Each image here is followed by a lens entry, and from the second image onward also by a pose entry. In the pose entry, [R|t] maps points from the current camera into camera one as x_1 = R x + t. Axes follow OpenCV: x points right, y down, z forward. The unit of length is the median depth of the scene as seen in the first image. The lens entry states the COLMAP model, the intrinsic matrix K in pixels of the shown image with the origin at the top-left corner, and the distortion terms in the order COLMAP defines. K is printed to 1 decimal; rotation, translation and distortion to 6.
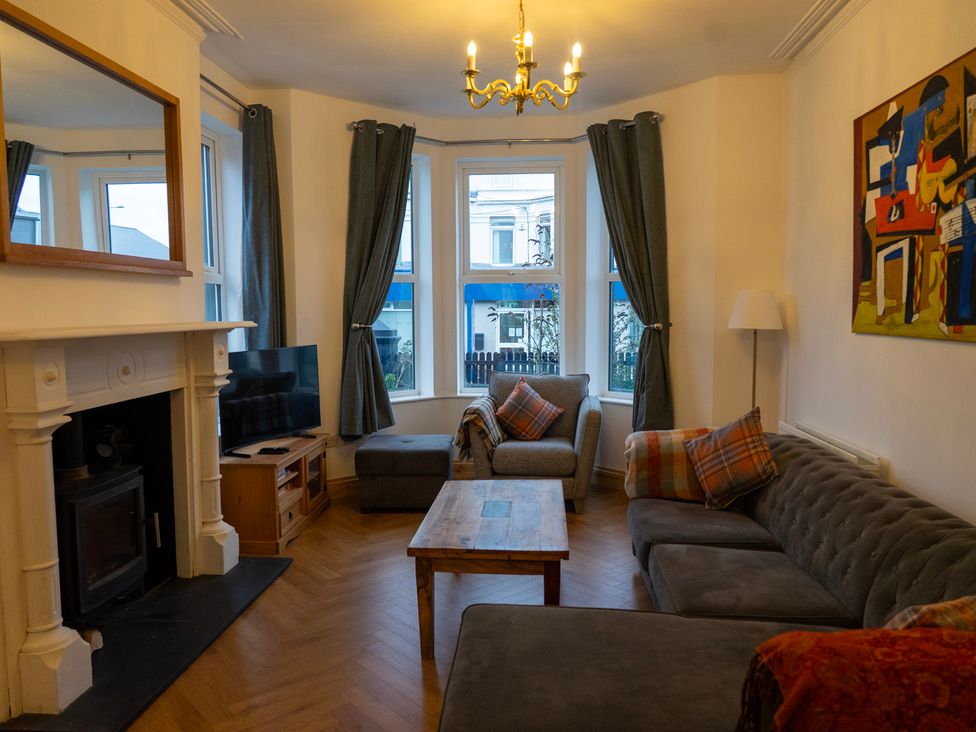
lens RADIAL K [[737.6, 0, 490.6], [0, 737.6, 365.5], [0, 0, 1]] dist [-0.024394, 0.014602]
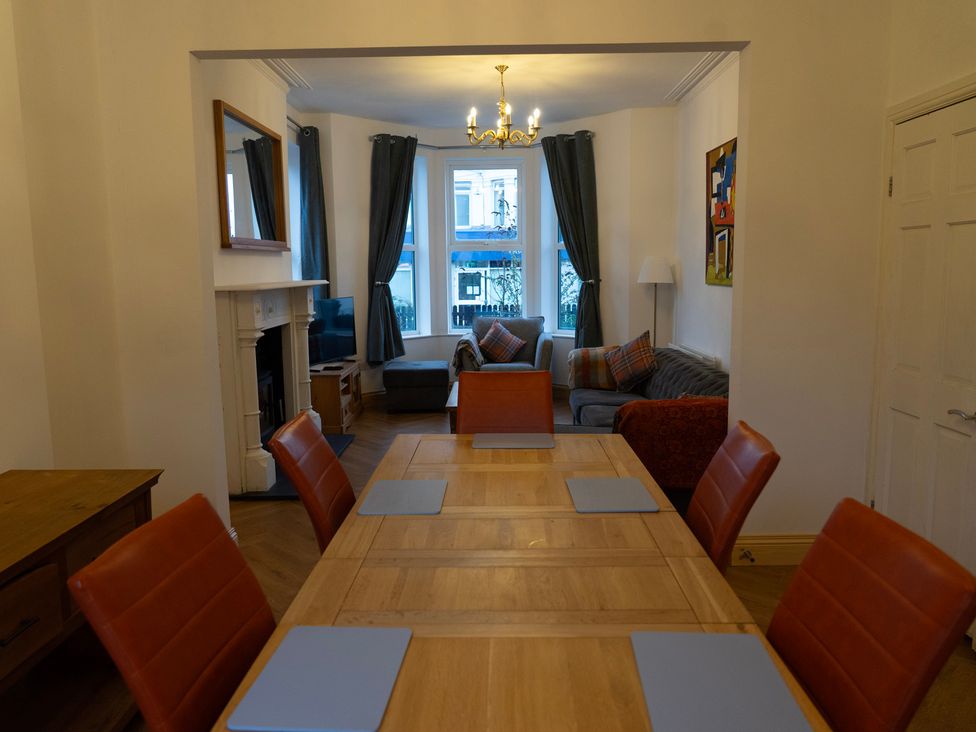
lens RADIAL K [[737.6, 0, 491.9], [0, 737.6, 364.9], [0, 0, 1]] dist [-0.024394, 0.014602]
pose [[0.997623, -0.015425, 0.067154, -0.090243], [0.011749, 0.998428, 0.054802, 0.037937], [-0.067894, -0.053883, 0.996236, -0.585695]]
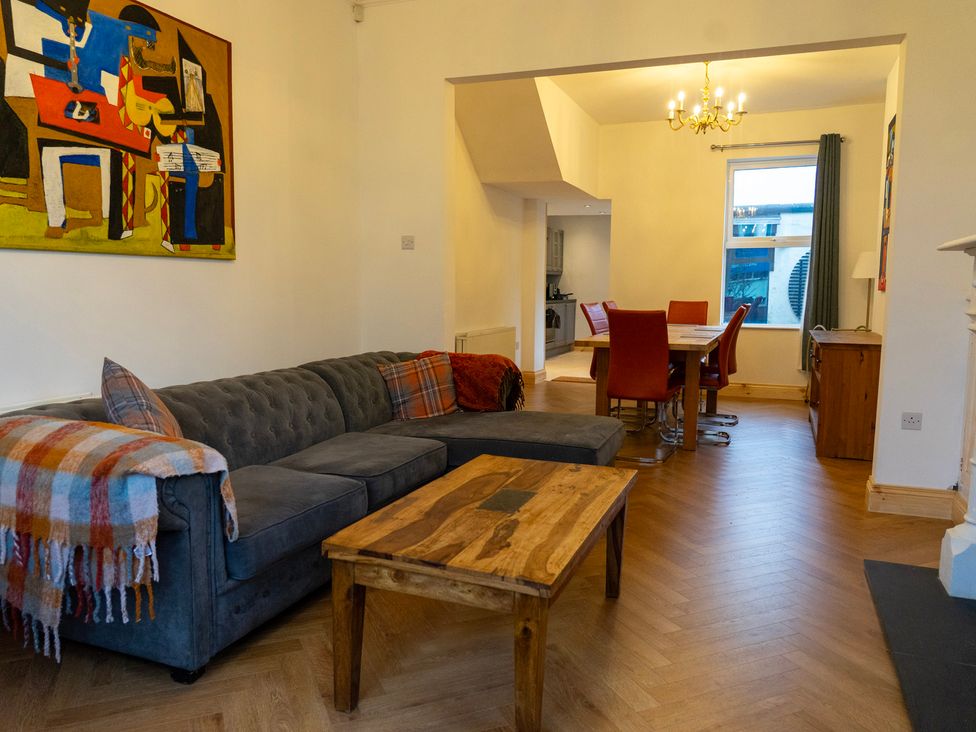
lens RADIAL K [[737.6, 0, 484.3], [0, 737.6, 366.3], [0, 0, 1]] dist [-0.024394, 0.014602]
pose [[-0.954422, -0.037044, 0.296152, -0.153551], [0.018552, 0.982985, 0.182746, -0.049620], [-0.297882, 0.179911, -0.937496, 1.462291]]
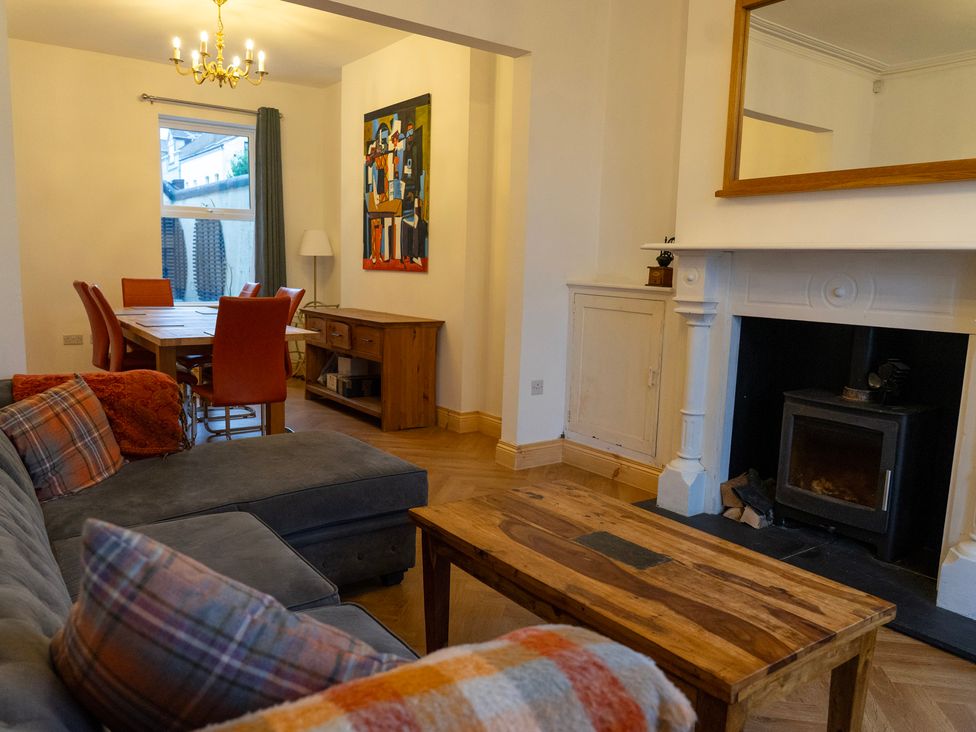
lens RADIAL K [[737.6, 0, 489.6], [0, 737.6, 364.9], [0, 0, 1]] dist [-0.024394, 0.014602]
pose [[-0.758999, 0.068382, -0.647490, 0.398512], [-0.077723, 0.977842, 0.194379, -0.043267], [0.646436, 0.197859, -0.736867, 1.189550]]
